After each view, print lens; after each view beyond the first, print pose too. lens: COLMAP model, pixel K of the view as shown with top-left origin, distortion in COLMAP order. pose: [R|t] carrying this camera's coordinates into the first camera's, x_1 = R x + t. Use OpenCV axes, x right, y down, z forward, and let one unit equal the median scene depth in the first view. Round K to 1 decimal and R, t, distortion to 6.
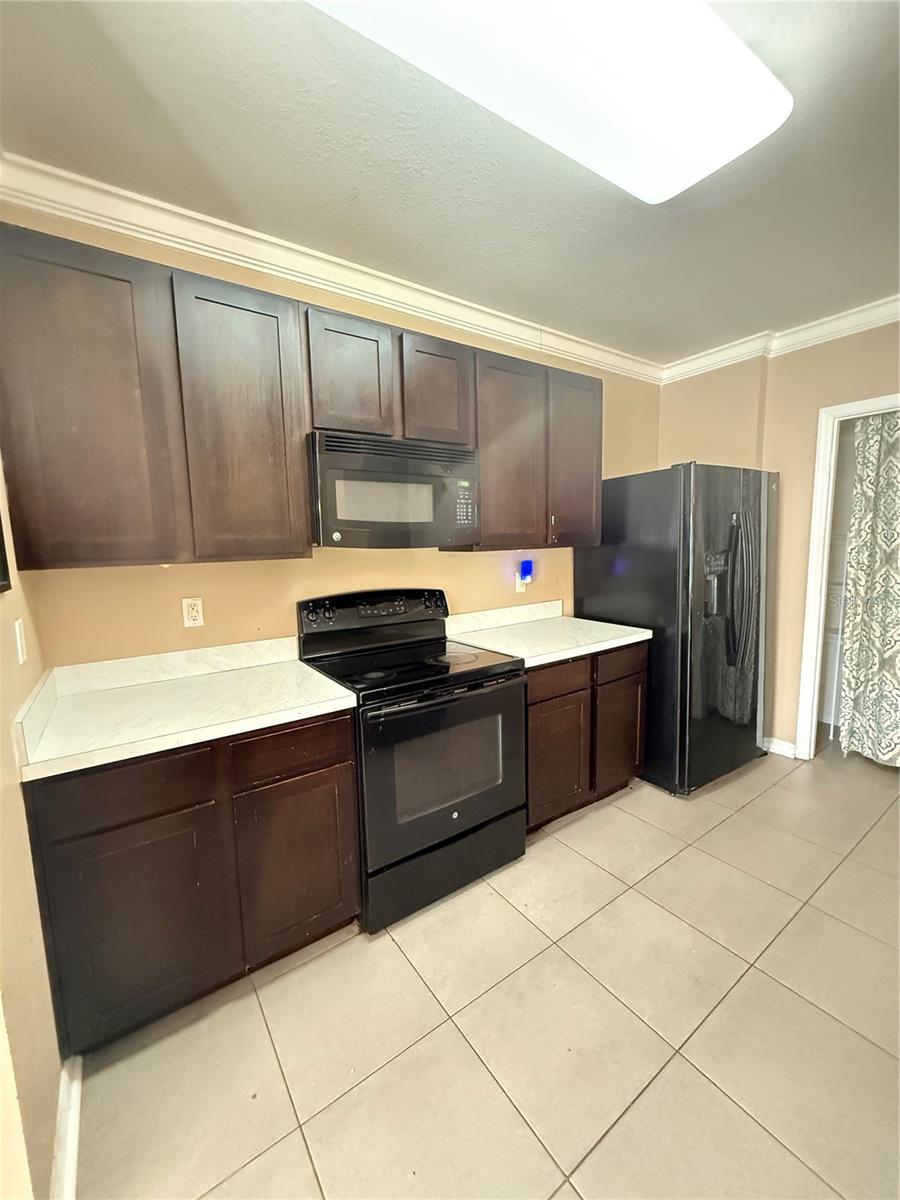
lens RADIAL K [[478.1, 0, 450.0], [0, 478.1, 600.0], [0, 0, 1]] dist [0.000094, 0.000356]
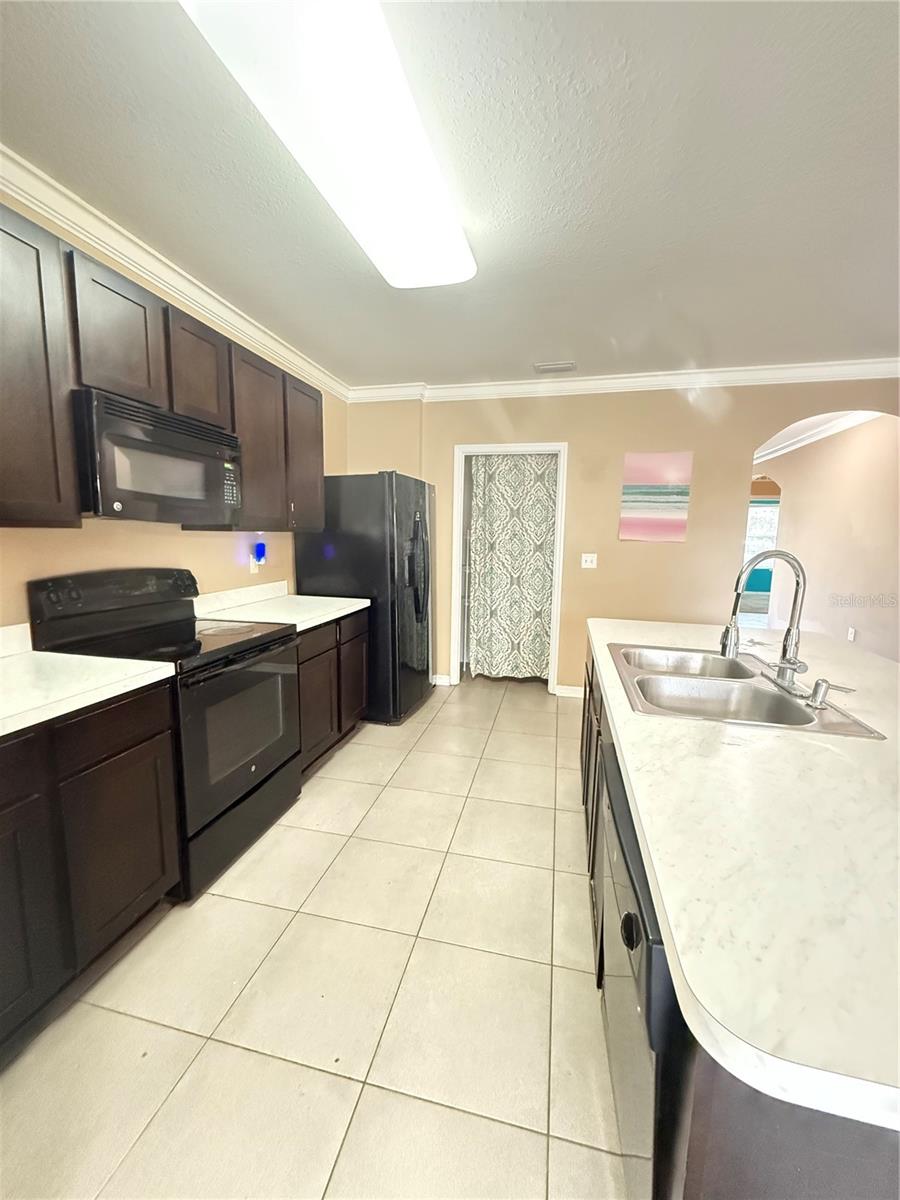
lens RADIAL K [[478.1, 0, 450.0], [0, 478.1, 600.0], [0, 0, 1]] dist [0.000094, 0.000356]
pose [[0.744704, -0.055198, 0.665108, -0.274955], [0.048907, 0.998408, 0.028099, 0.040529], [-0.665600, 0.011603, 0.746218, -0.098453]]
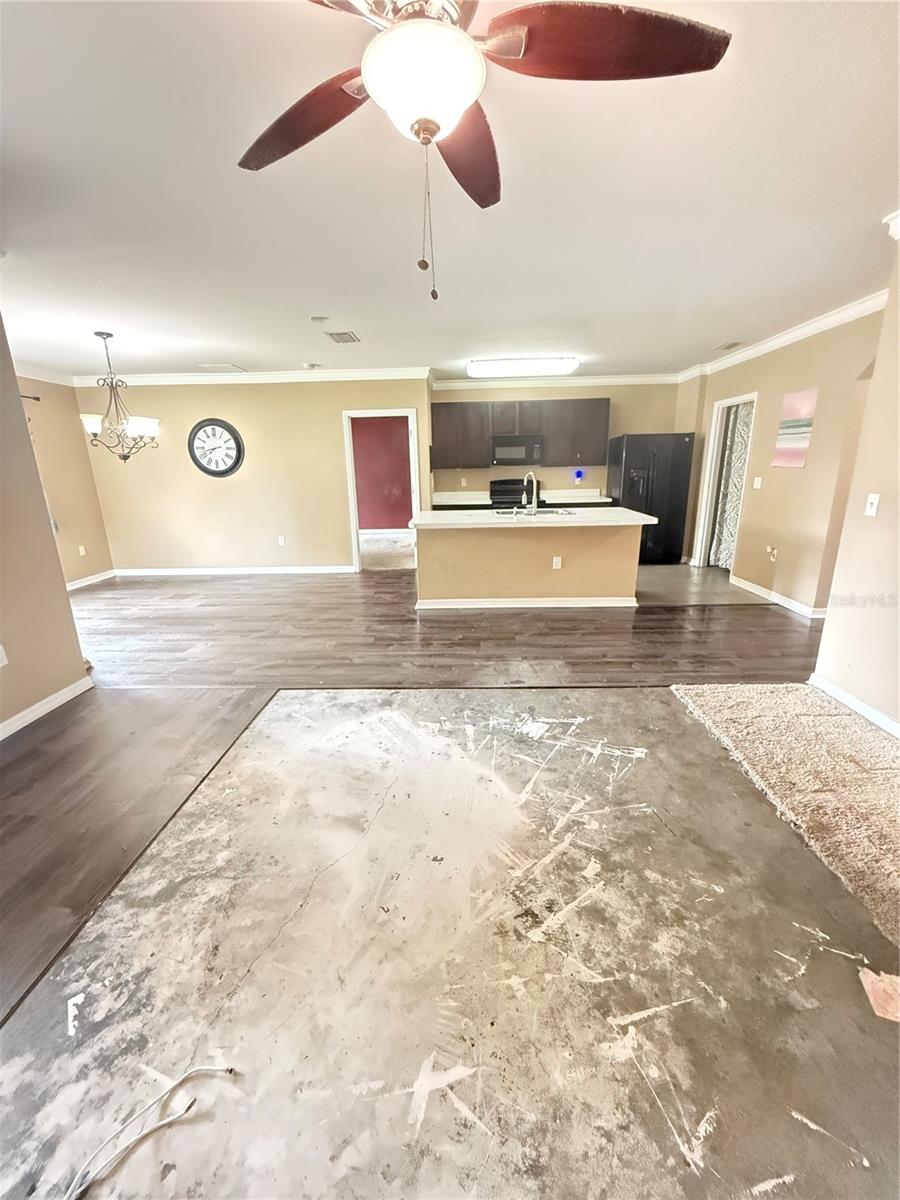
lens RADIAL K [[478.1, 0, 450.0], [0, 478.1, 600.0], [0, 0, 1]] dist [0.000094, 0.000356]
pose [[0.803801, 0.168604, -0.570505, 1.338277], [-0.071988, 0.979517, 0.188055, 0.183972], [0.590526, -0.110090, 0.799474, -1.750602]]
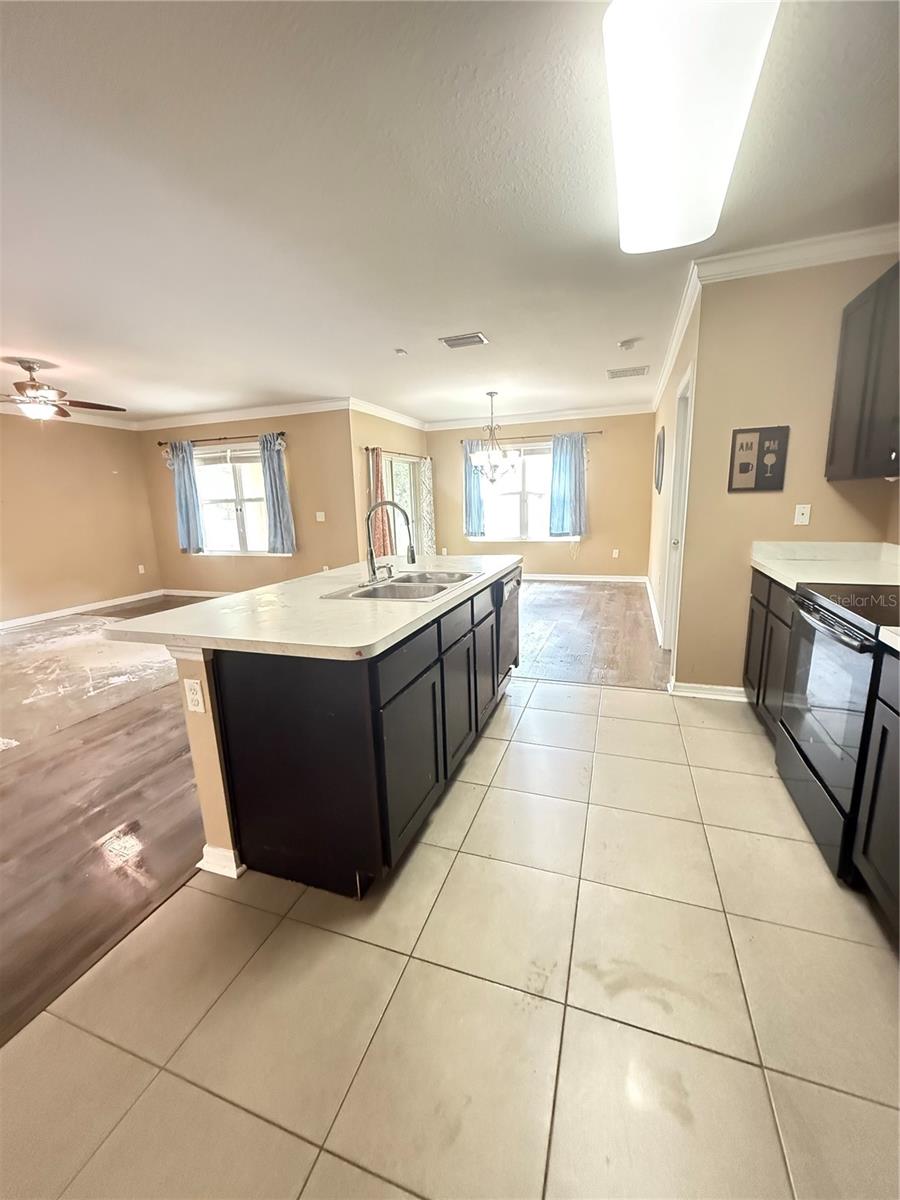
lens RADIAL K [[478.1, 0, 450.0], [0, 478.1, 600.0], [0, 0, 1]] dist [0.000094, 0.000356]
pose [[-0.815467, 0.164435, -0.554954, 0.866121], [-0.020880, 0.949815, 0.312116, -0.095499], [0.578426, 0.266108, -0.771109, 0.941184]]
